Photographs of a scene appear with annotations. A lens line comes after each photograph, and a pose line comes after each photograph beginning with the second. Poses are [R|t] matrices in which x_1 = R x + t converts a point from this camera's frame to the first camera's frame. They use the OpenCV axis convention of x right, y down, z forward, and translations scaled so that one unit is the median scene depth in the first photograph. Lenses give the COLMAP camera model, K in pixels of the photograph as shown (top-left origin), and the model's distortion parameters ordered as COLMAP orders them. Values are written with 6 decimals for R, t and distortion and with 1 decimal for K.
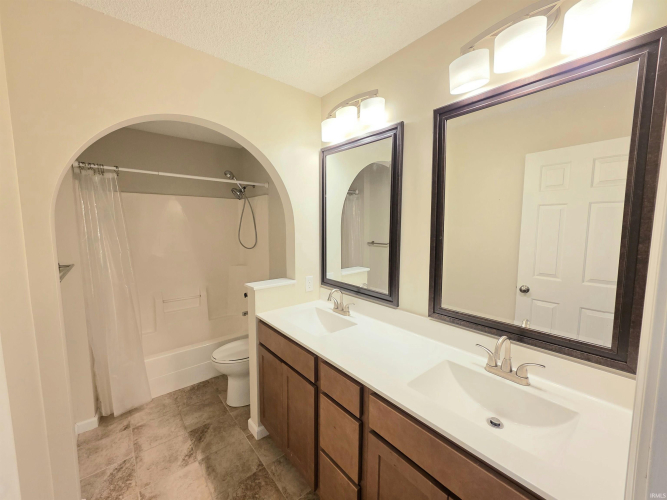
lens RADIAL K [[267.4, 0, 334.1], [0, 267.4, 252.4], [0, 0, 1]] dist [-0.000659, 0.000464]
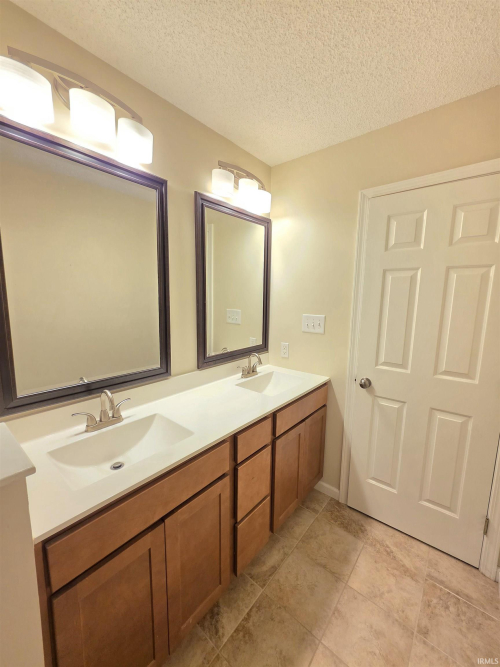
lens RADIAL K [[267.4, 0, 246.7], [0, 267.4, 330.9], [0, 0, 1]] dist [-0.000659, 0.000464]
pose [[-0.176792, -0.145715, 0.973402, -0.763528], [0.071168, 0.984499, 0.160302, -0.095184], [-0.981672, 0.097615, -0.163681, 0.896714]]
